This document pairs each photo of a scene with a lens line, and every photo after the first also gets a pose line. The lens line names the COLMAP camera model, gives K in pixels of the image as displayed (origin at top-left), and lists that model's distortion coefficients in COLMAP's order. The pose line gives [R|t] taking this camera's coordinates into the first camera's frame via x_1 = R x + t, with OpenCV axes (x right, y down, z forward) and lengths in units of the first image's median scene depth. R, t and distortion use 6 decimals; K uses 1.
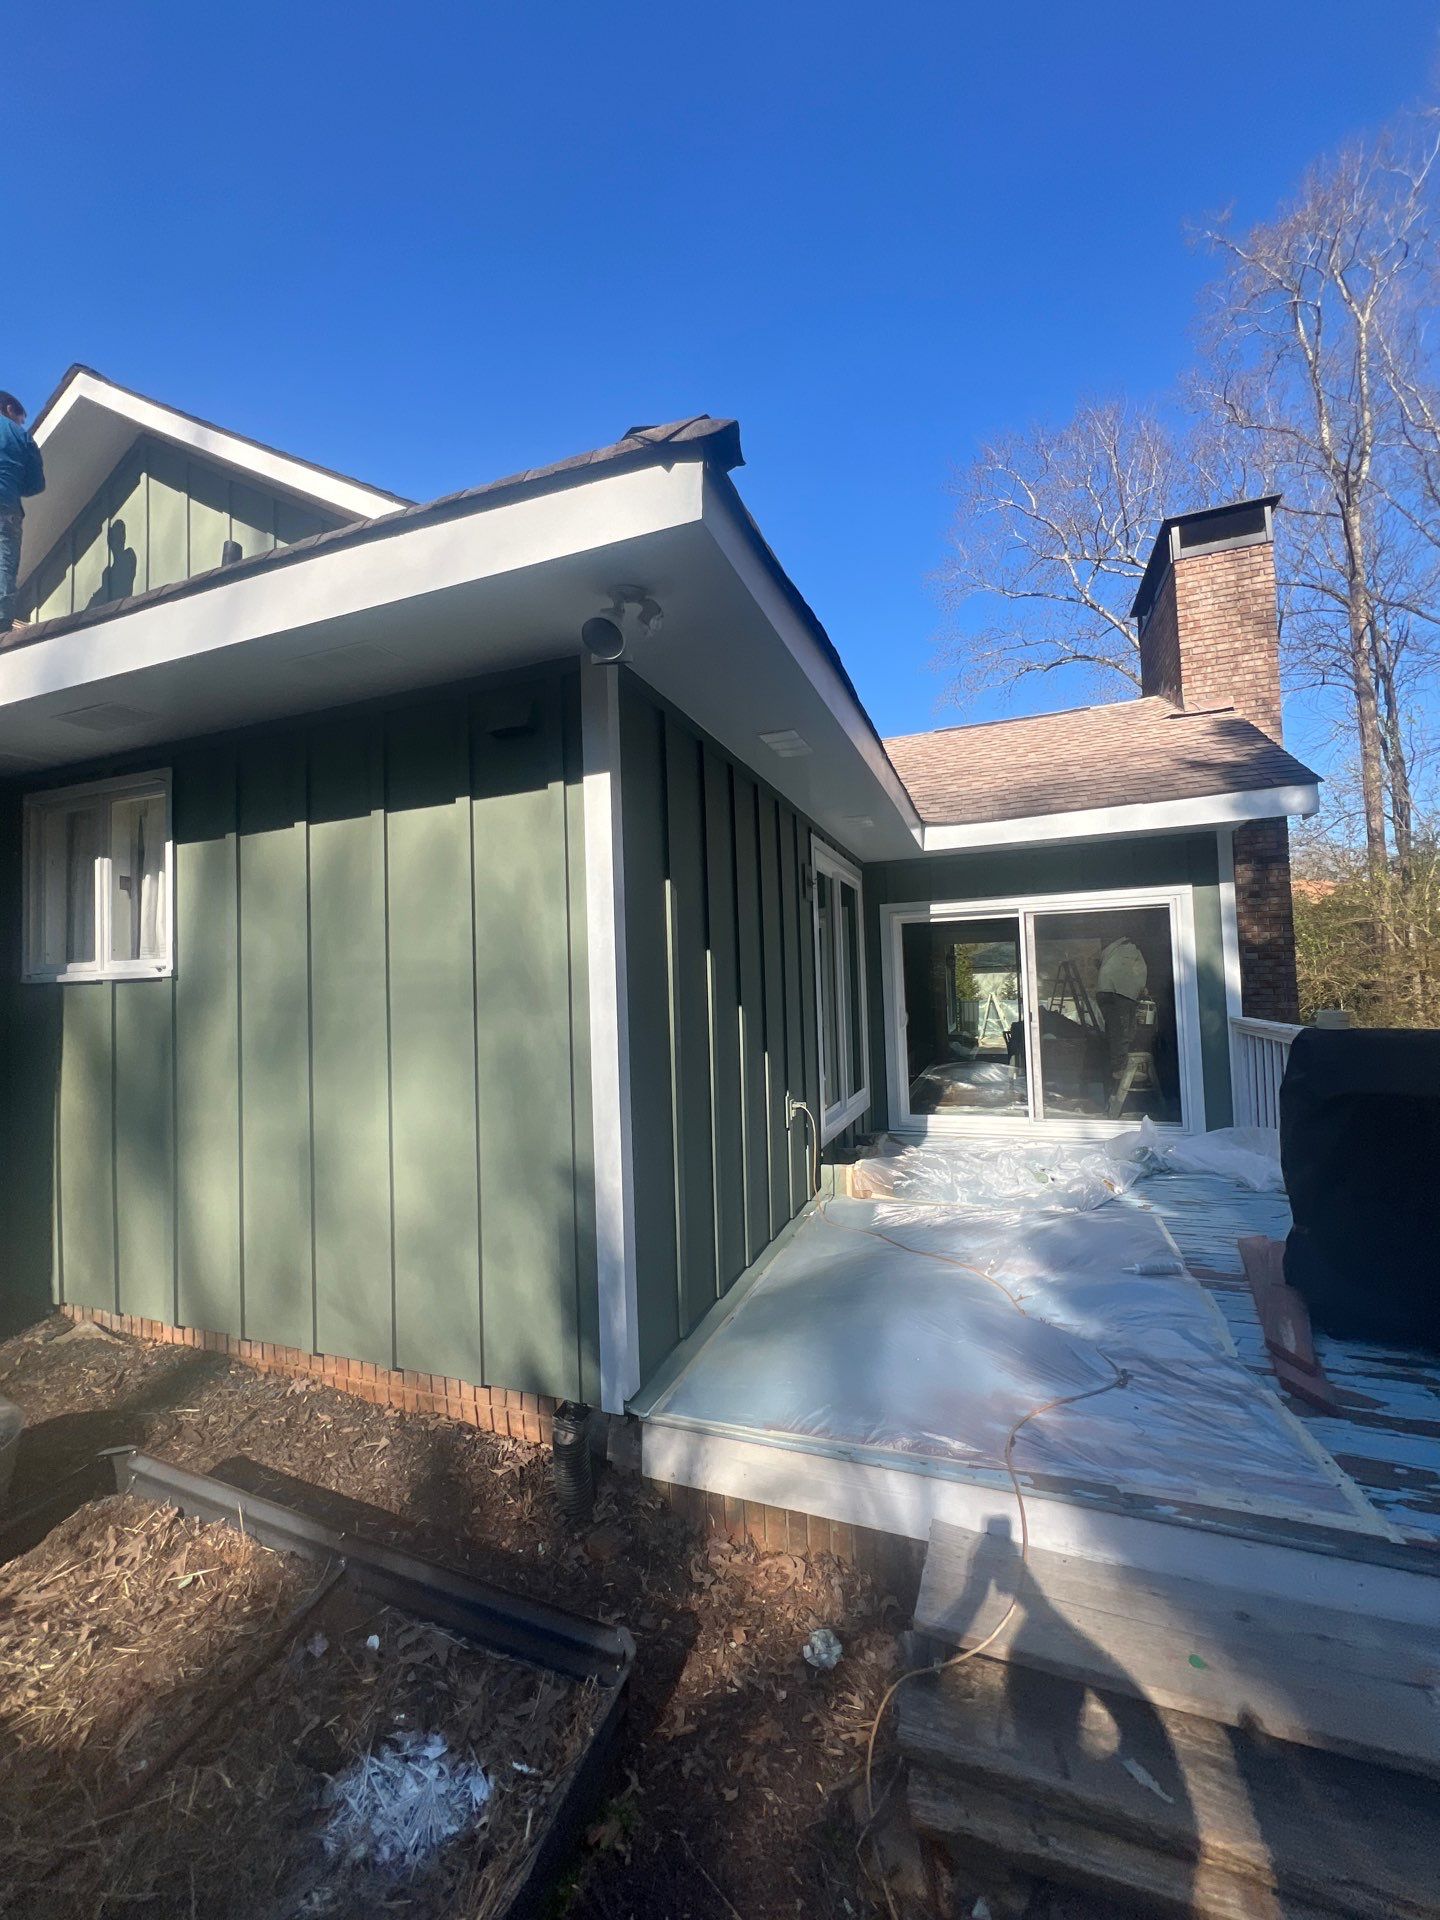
lens RADIAL K [[778.1, 0, 720.0], [0, 778.1, 960.0], [0, 0, 1]] dist [0.001395, 0.000336]
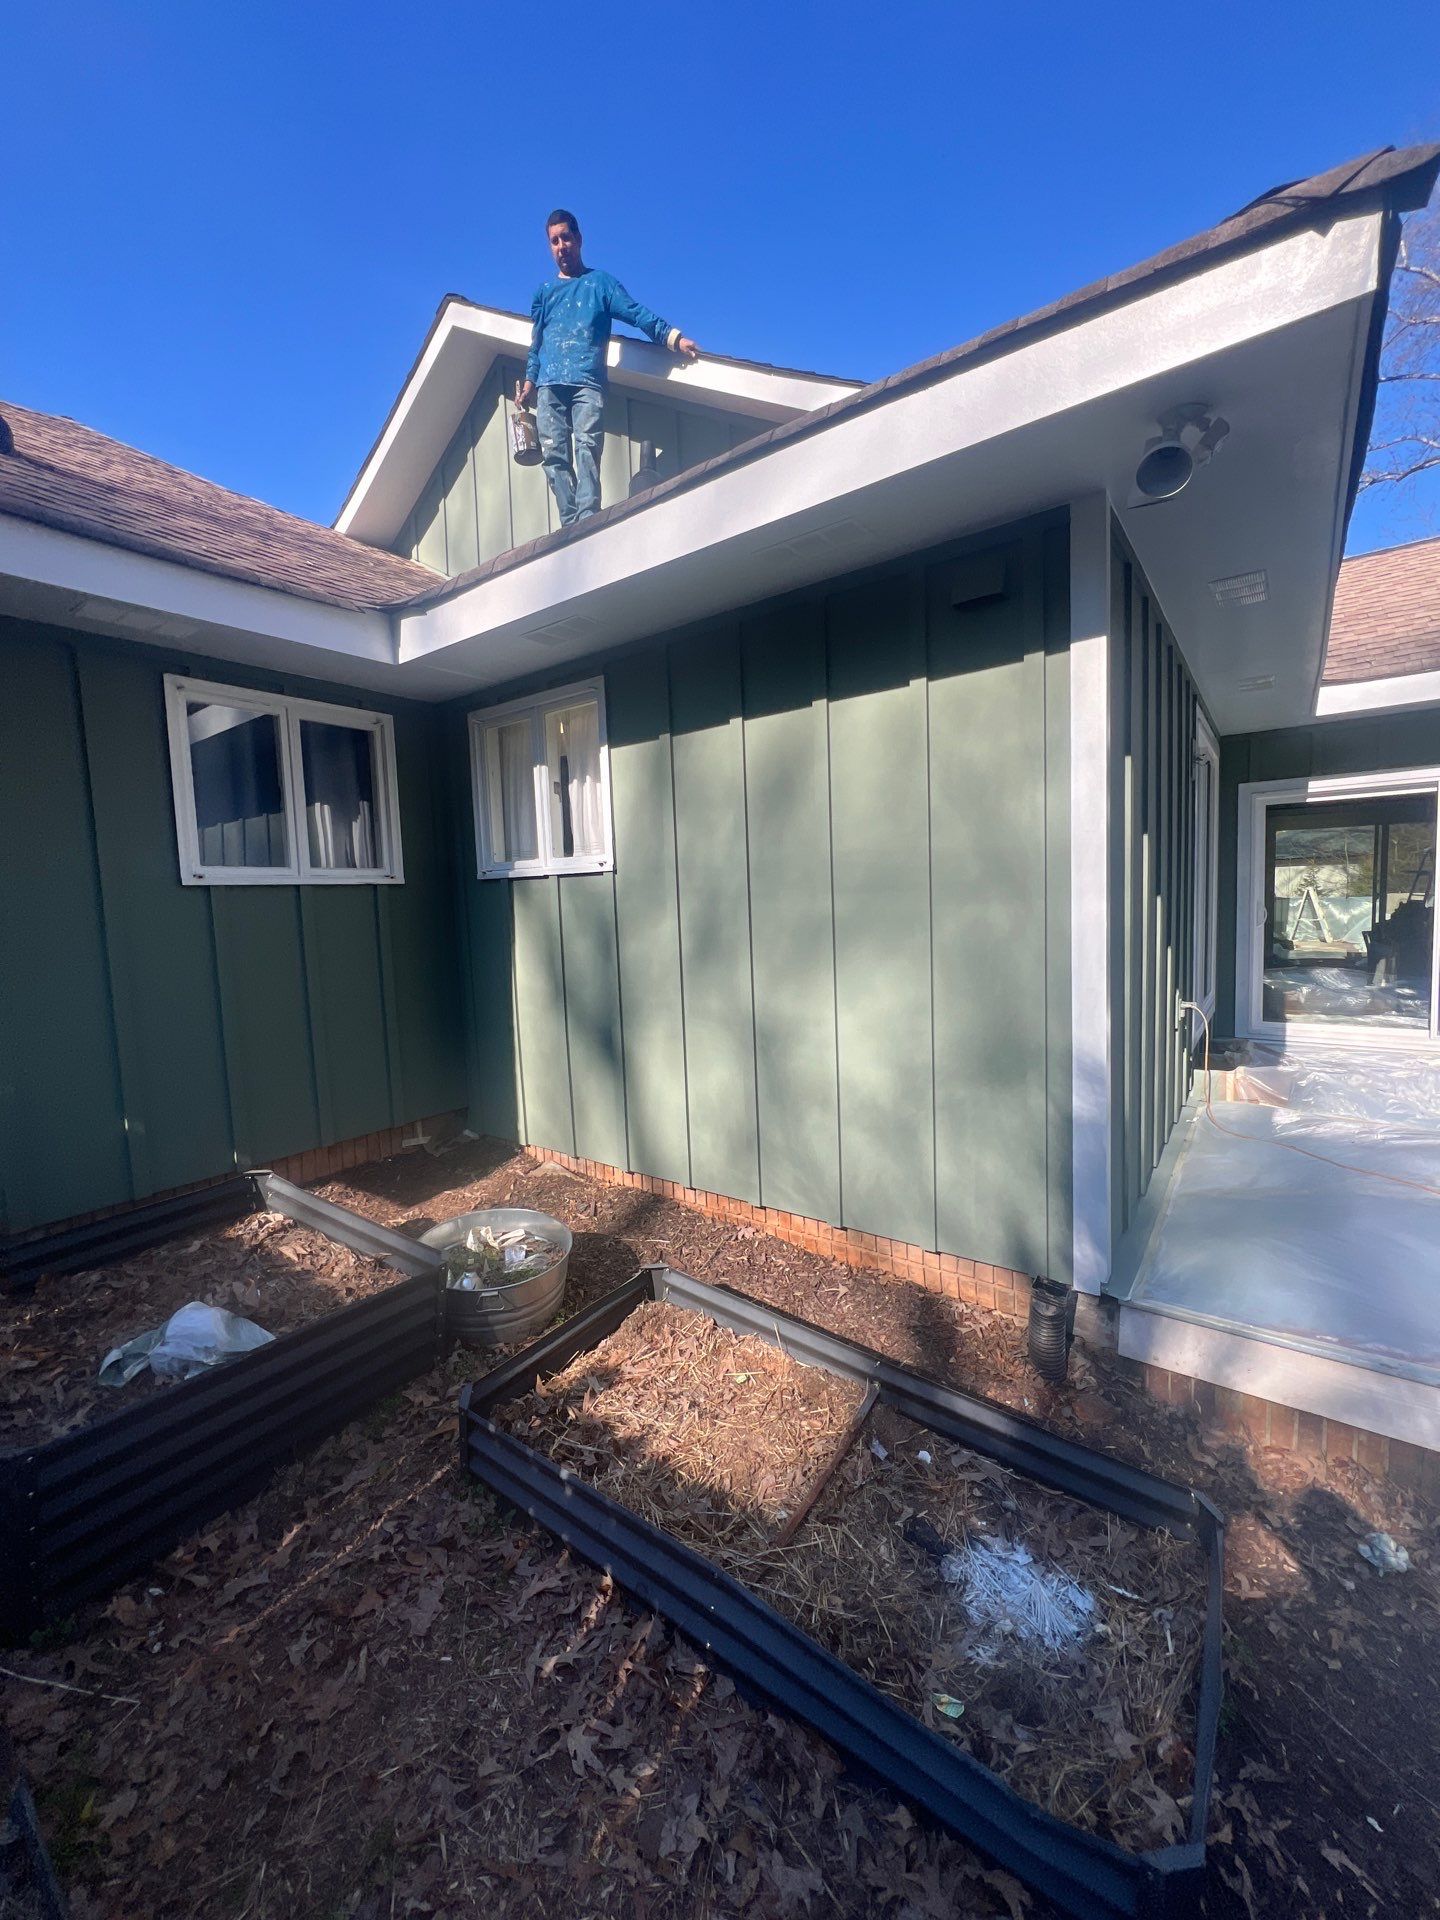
lens RADIAL K [[778.1, 0, 720.0], [0, 778.1, 960.0], [0, 0, 1]] dist [0.001395, 0.000336]
pose [[0.962093, 0.017643, -0.272152, -0.258600], [0.017135, 0.992023, 0.124885, 0.012322], [0.272184, -0.124814, 0.954116, -0.036125]]
